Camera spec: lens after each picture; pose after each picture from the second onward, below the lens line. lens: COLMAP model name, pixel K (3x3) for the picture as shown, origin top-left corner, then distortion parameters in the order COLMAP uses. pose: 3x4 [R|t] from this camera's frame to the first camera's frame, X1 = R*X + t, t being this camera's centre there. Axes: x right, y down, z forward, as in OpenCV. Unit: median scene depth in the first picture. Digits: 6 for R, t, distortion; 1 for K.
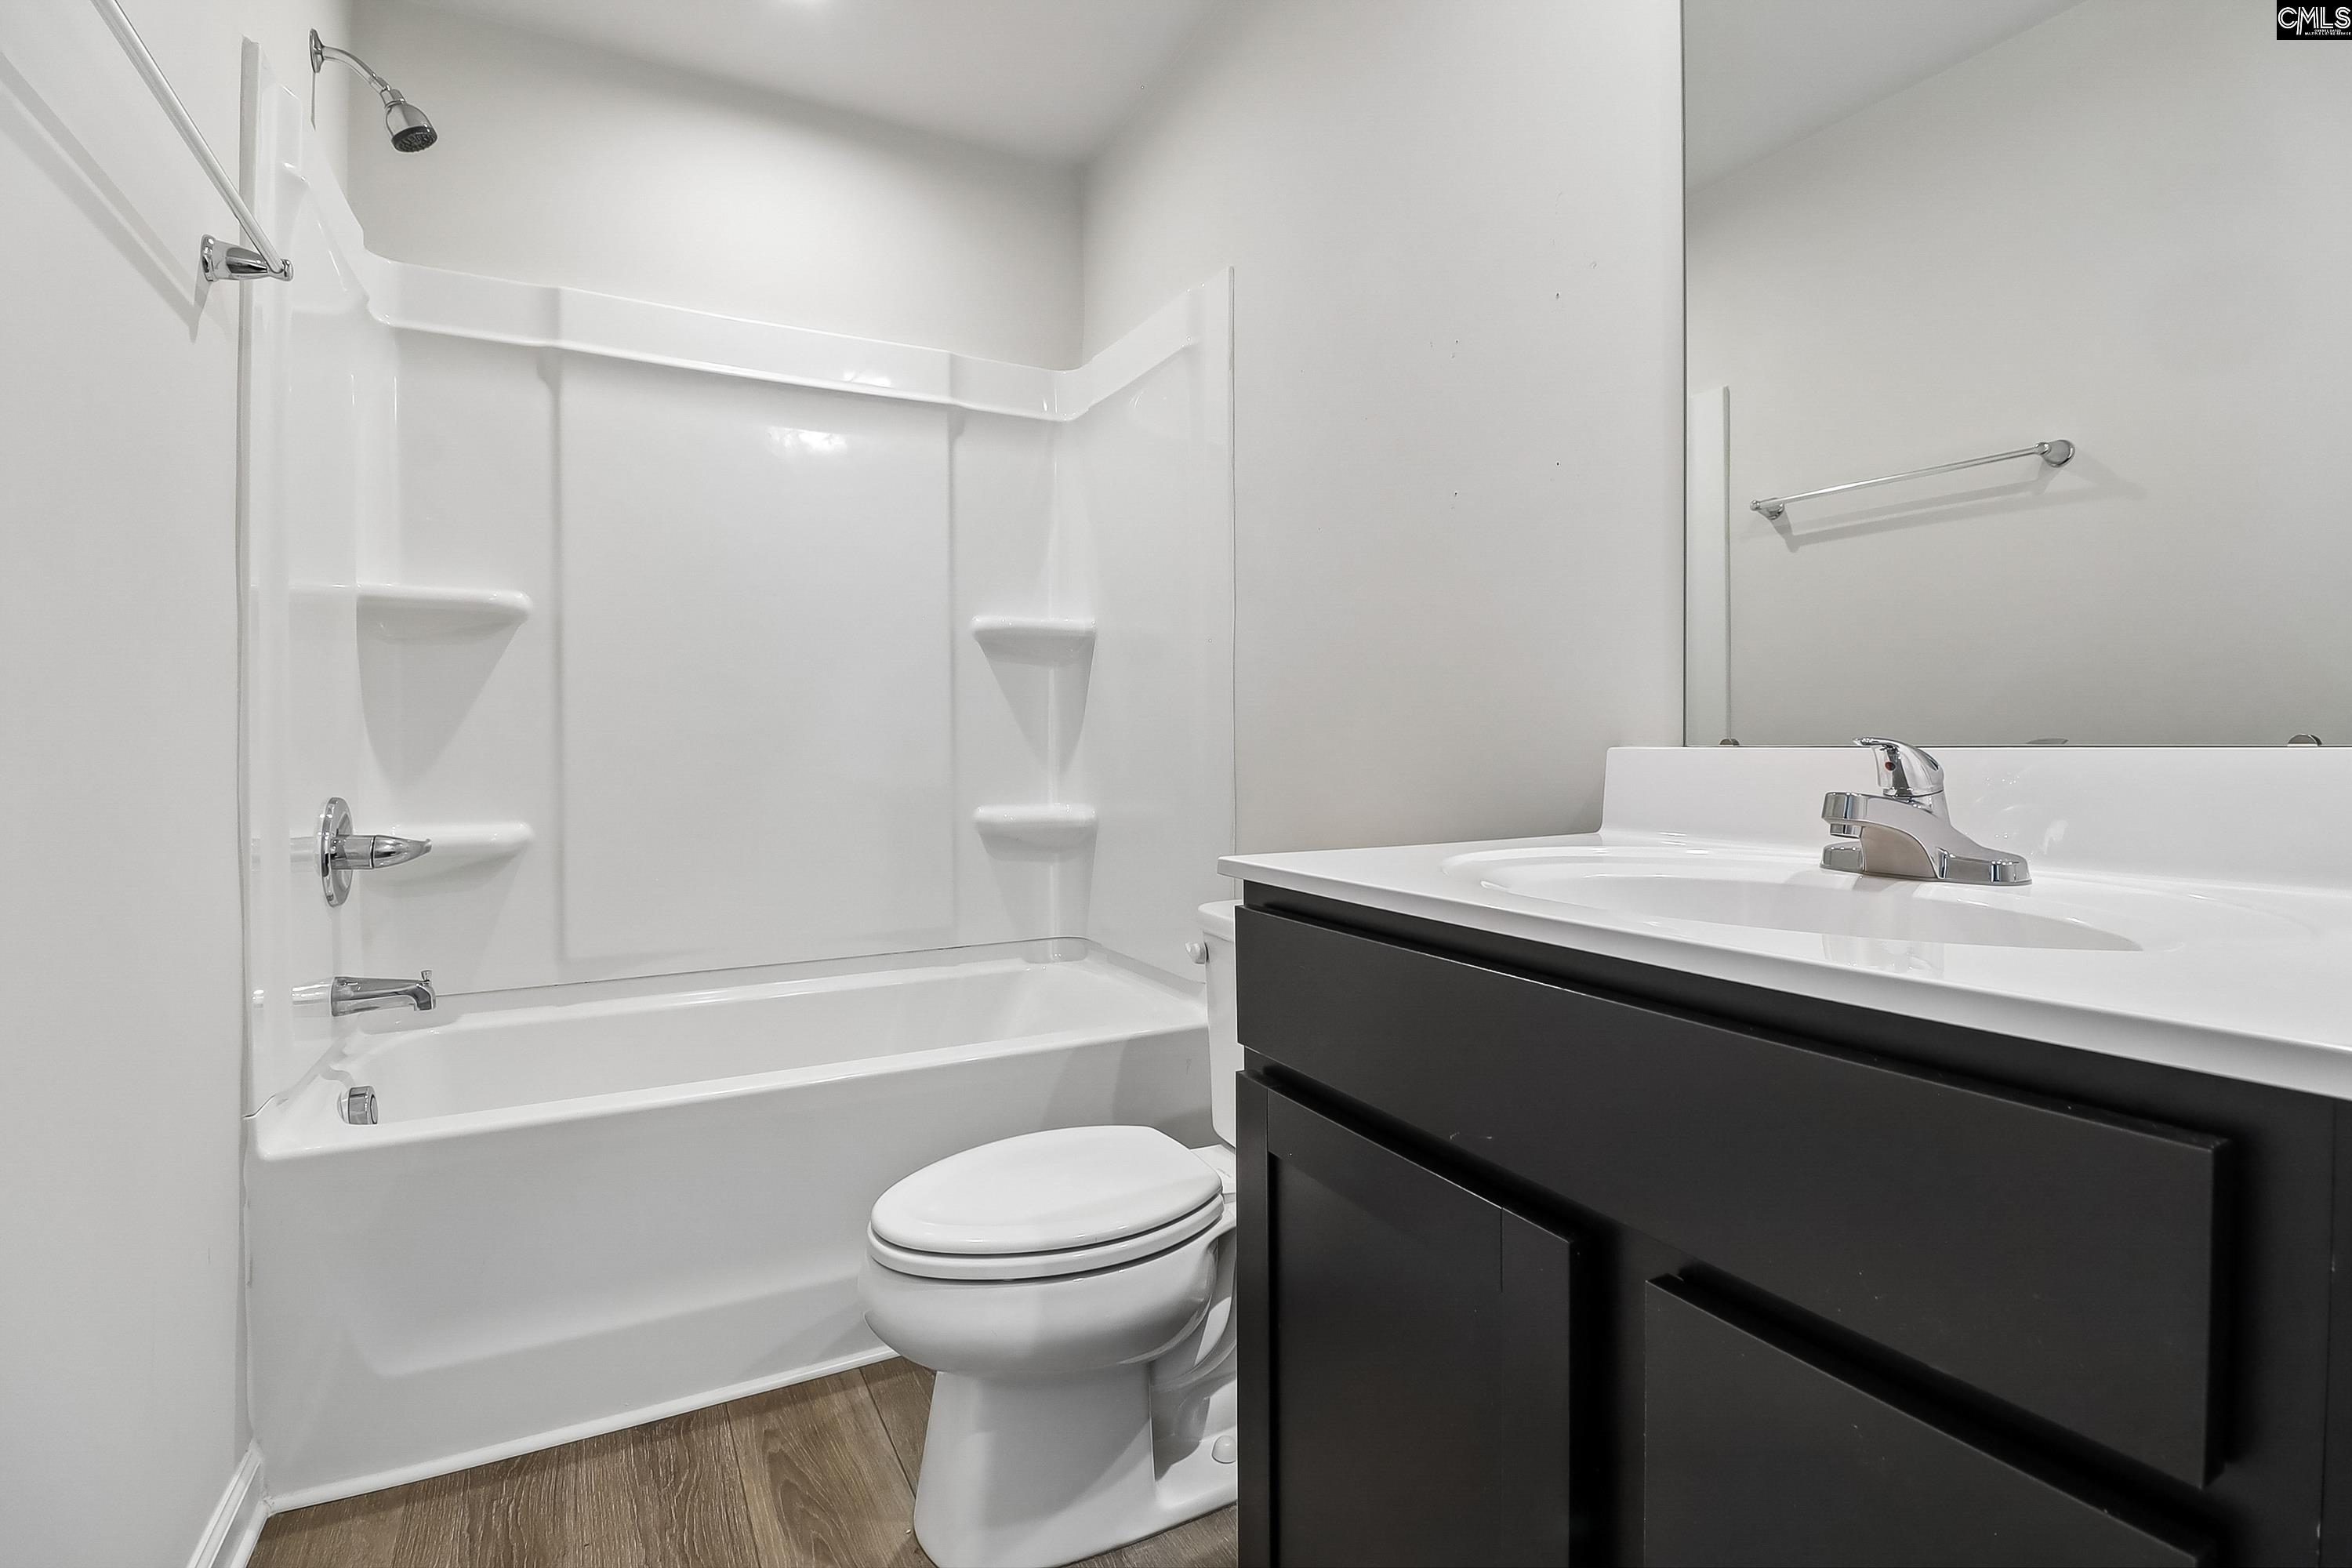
lens RADIAL K [[1083.2, 0, 1184.7], [0, 1083.2, 757.8], [0, 0, 1]] dist [-0.000924, -0.012533]
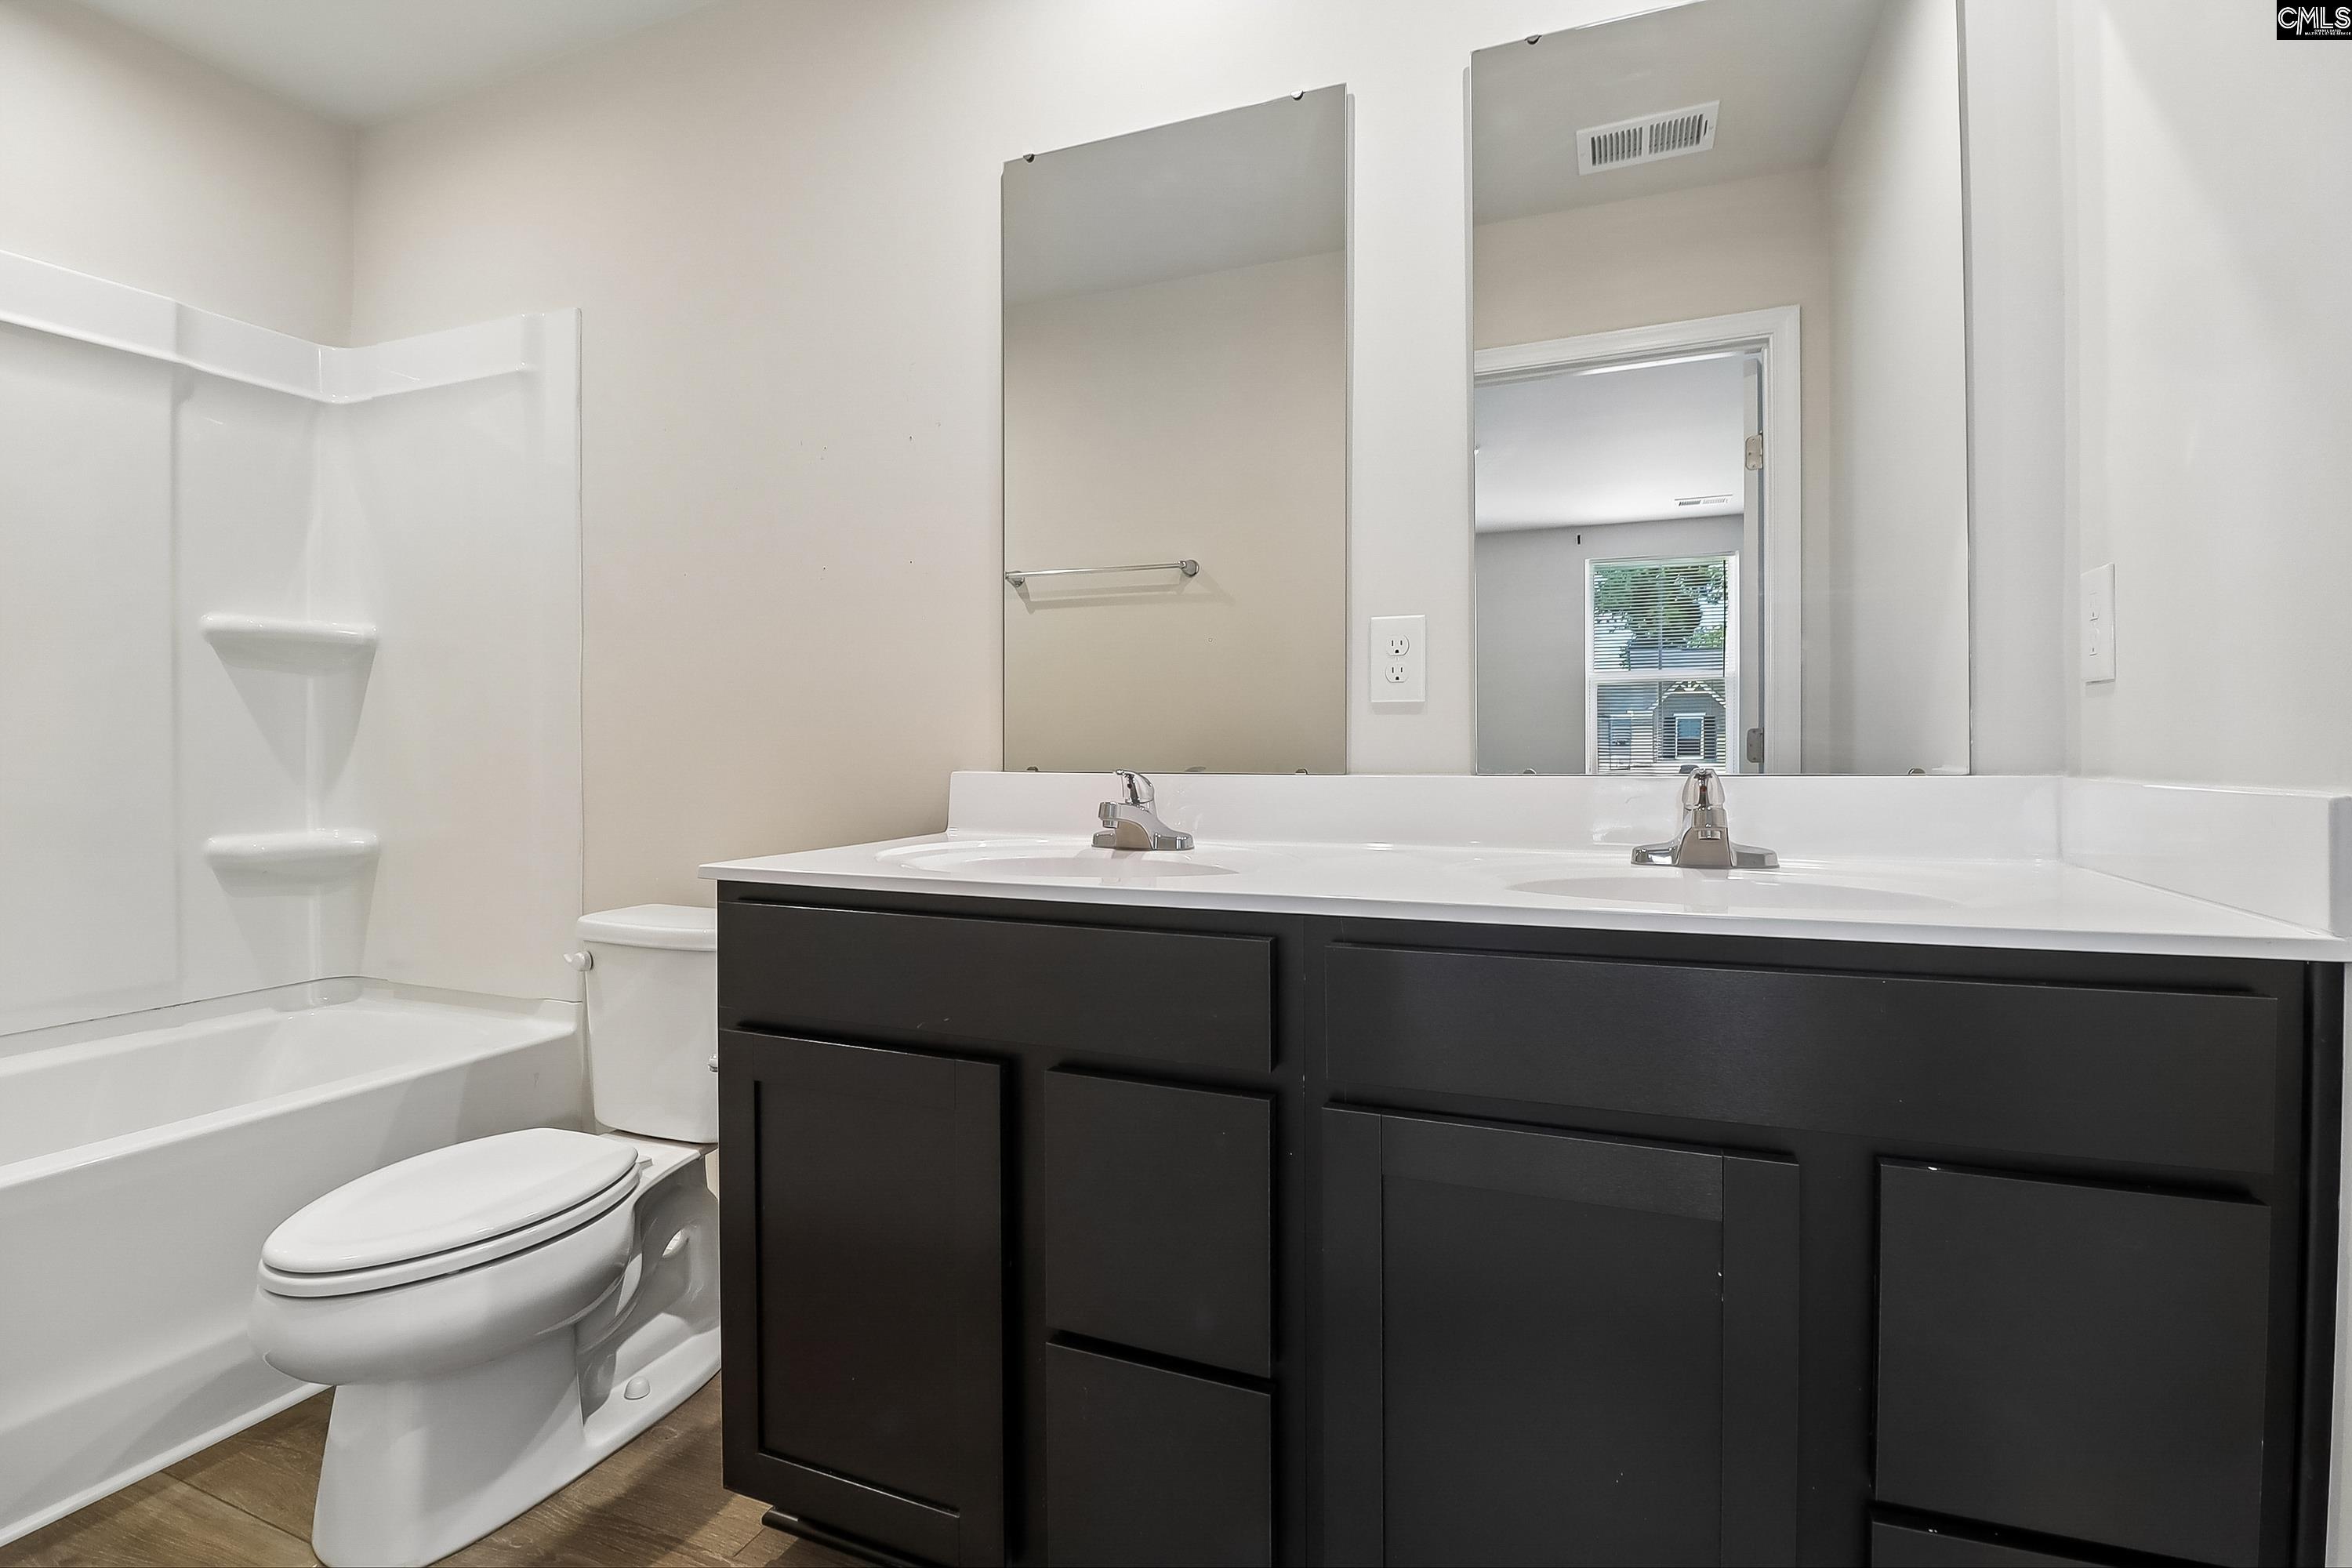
lens RADIAL K [[1083.2, 0, 1184.7], [0, 1083.2, 757.8], [0, 0, 1]] dist [-0.000924, -0.012533]
pose [[0.771584, -0.003384, 0.636119, -0.204161], [0.004904, 0.999988, -0.000628, -0.018968], [-0.636109, 0.003604, 0.771591, -0.212745]]
